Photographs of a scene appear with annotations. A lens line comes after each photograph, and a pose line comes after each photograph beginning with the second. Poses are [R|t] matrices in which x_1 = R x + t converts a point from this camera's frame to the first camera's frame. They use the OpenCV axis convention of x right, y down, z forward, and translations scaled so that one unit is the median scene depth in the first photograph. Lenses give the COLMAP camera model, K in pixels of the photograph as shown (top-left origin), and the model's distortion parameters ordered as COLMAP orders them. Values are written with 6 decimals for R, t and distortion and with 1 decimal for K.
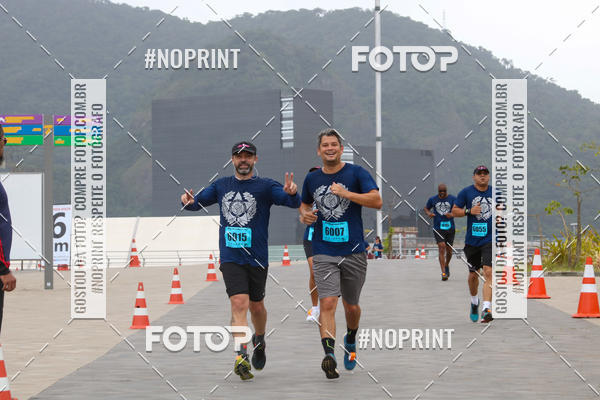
lens RADIAL K [[3393.7, 0, 313.1], [0, 3393.7, 198.2], [0, 0, 1]] dist [0.322838, 26.762737]
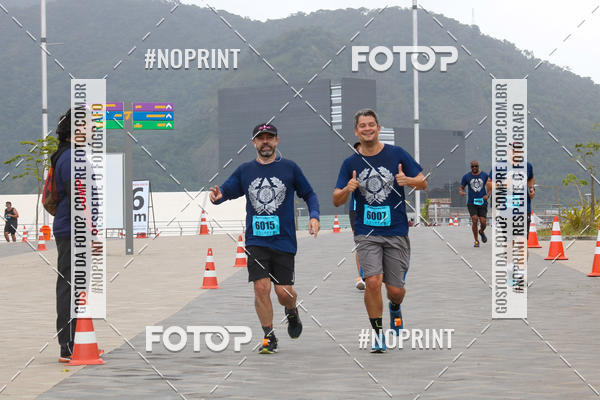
lens RADIAL K [[3883.3, 0, 301.5], [0, 3883.3, 200.1], [0, 0, 1]] dist [0.433265, -10.339749]
pose [[0.999914, -0.007226, -0.010963, -0.005240], [0.007267, 0.999967, 0.003710, 0.003934], [0.010936, -0.003789, 0.999933, -0.308337]]
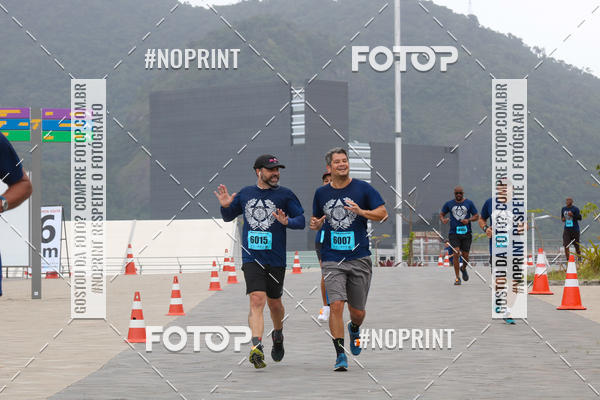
lens RADIAL K [[2903.7, 0, 308.8], [0, 2903.7, 199.5], [0, 0, 1]] dist [0.328827, 3.769526]
pose [[0.999980, 0.001168, -0.006291, 0.000215], [-0.001183, 0.999997, -0.002343, 0.001792], [0.006288, 0.002350, 0.999977, 0.219724]]
